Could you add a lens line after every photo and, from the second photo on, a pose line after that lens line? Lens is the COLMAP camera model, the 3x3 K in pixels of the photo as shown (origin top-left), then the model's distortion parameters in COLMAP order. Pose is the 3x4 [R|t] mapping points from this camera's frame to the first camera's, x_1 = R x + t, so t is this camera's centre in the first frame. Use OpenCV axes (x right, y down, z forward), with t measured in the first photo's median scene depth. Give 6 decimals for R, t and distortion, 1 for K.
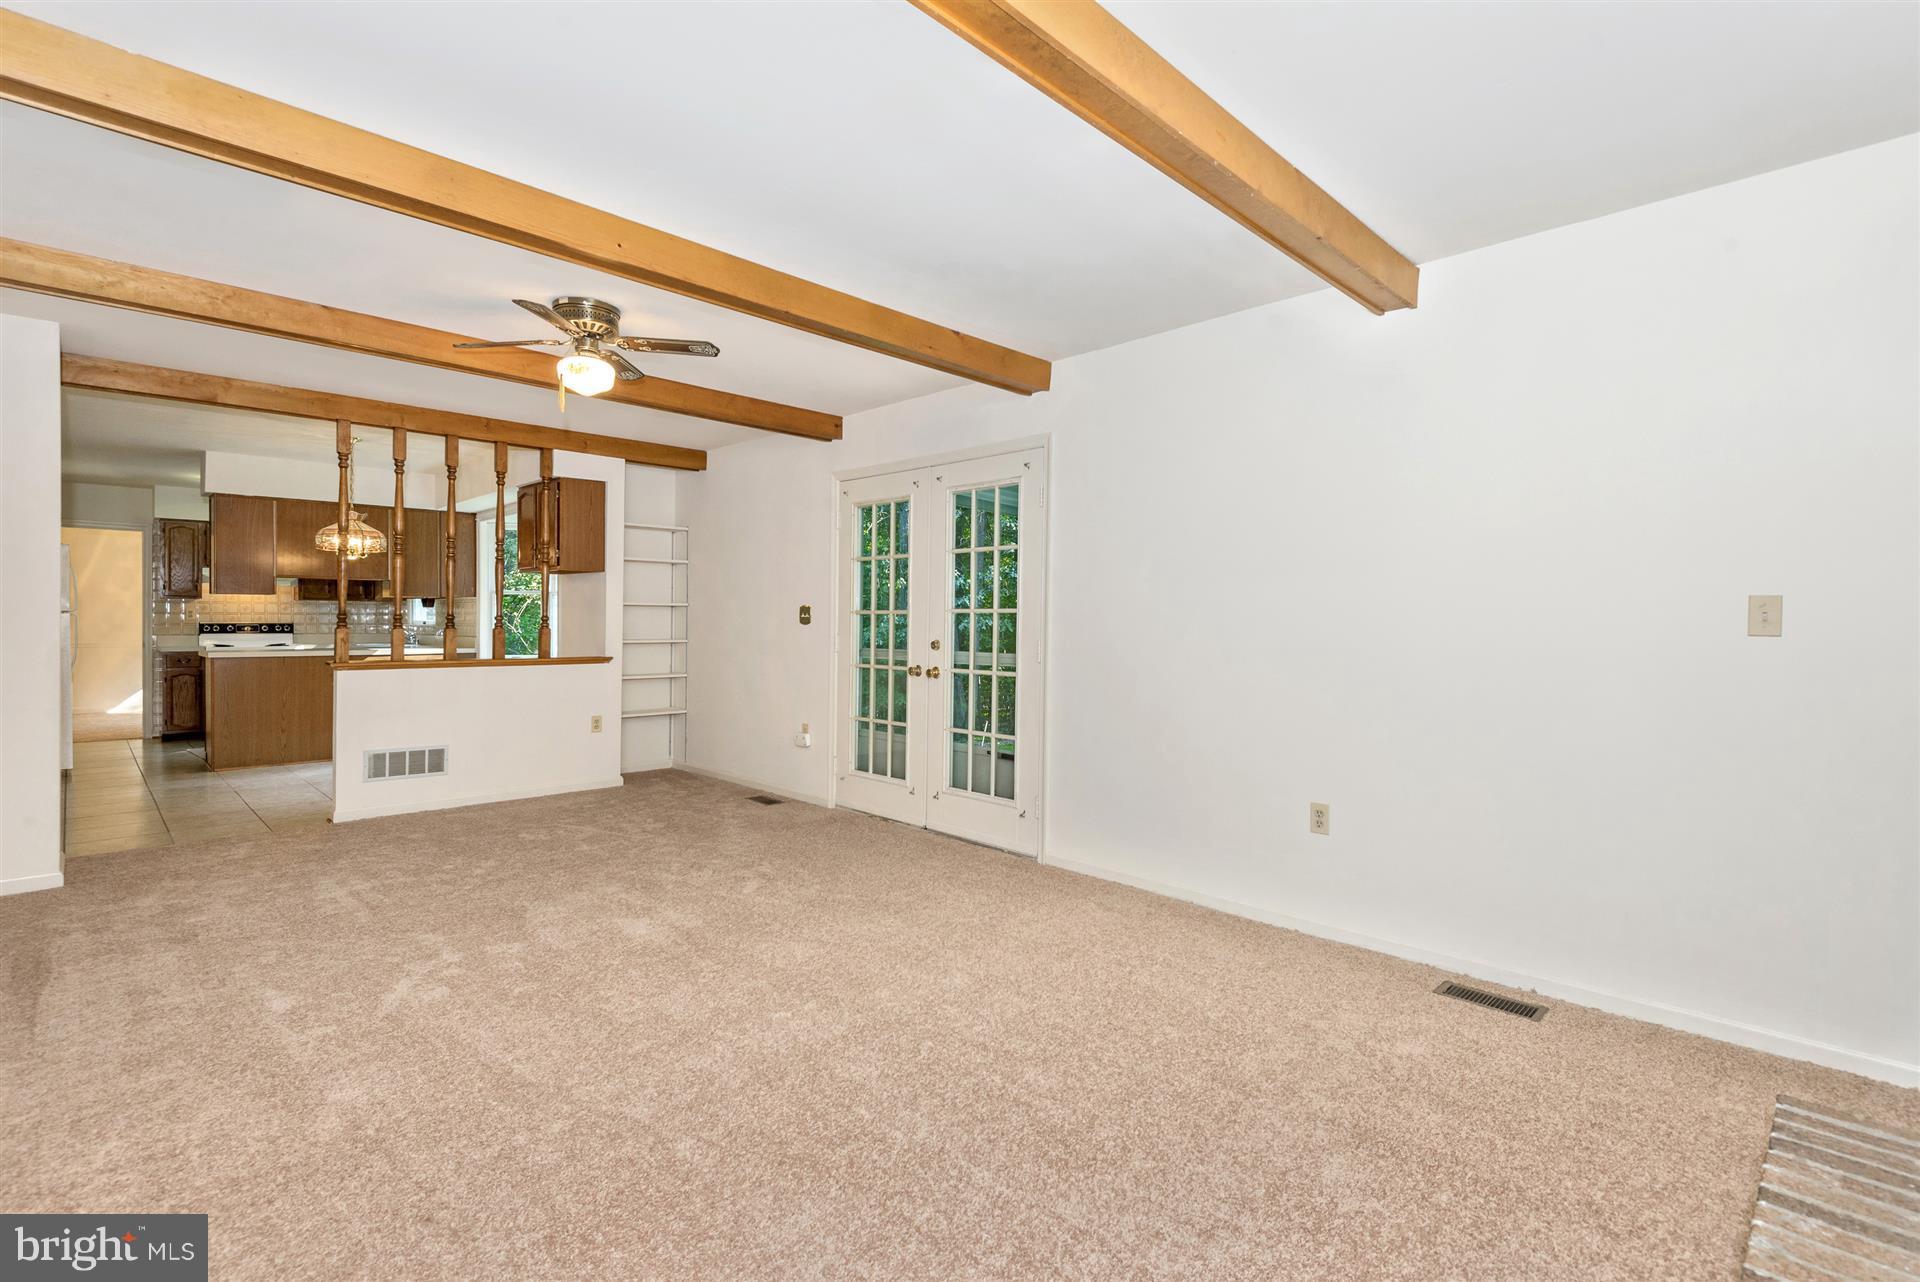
lens RADIAL K [[875.7, 0, 952.6], [0, 875.7, 631.4], [0, 0, 1]] dist [0.041215, -0.028461]
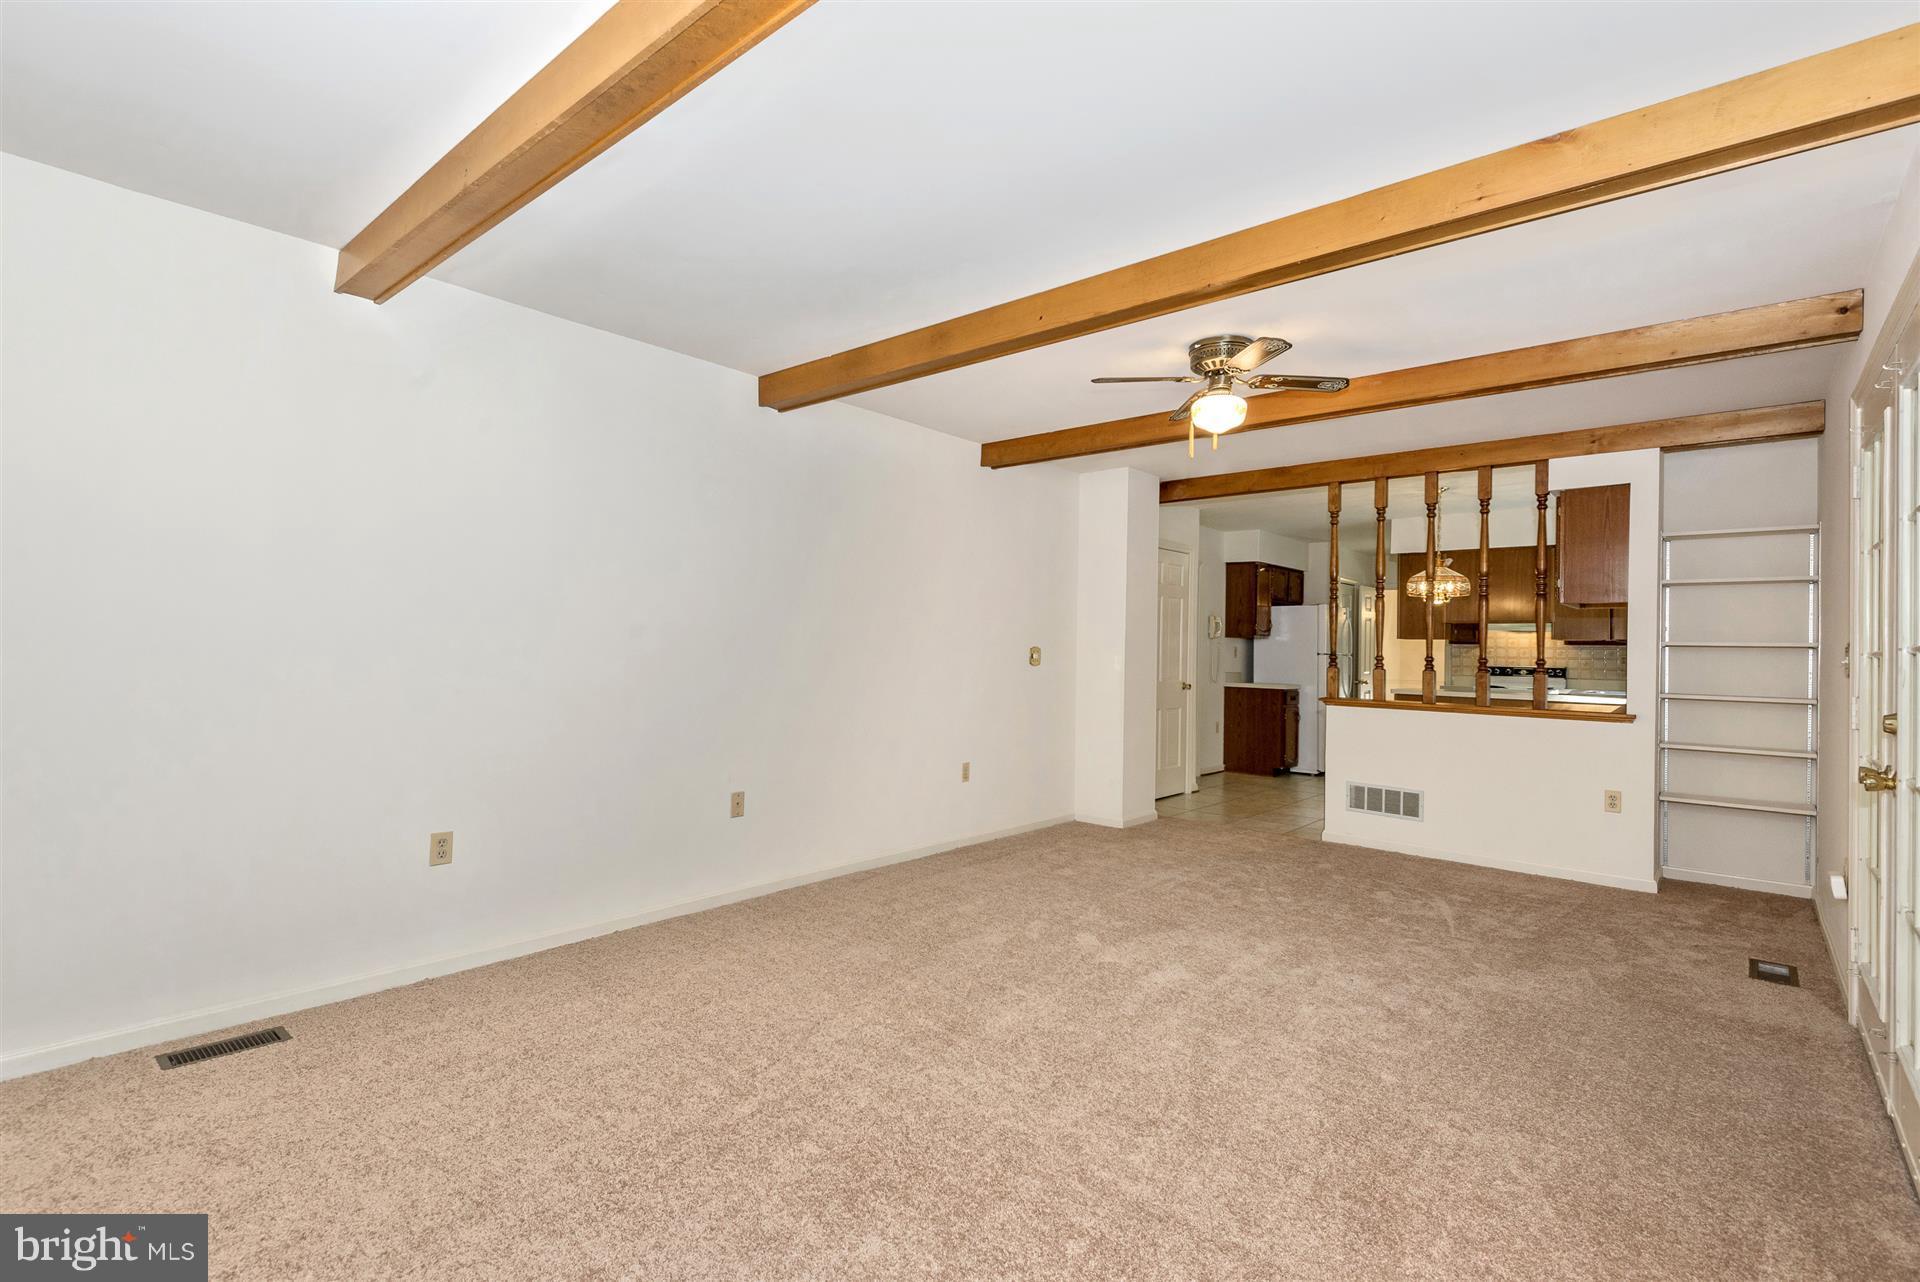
lens RADIAL K [[882.9, 0, 964.5], [0, 882.9, 633.8], [0, 0, 1]] dist [0.003101, 0.000267]
pose [[0.075877, -0.021631, -0.996883, 0.327075], [-0.031239, 0.999222, -0.024059, -0.004186], [0.996628, 0.032967, 0.075142, 0.382043]]
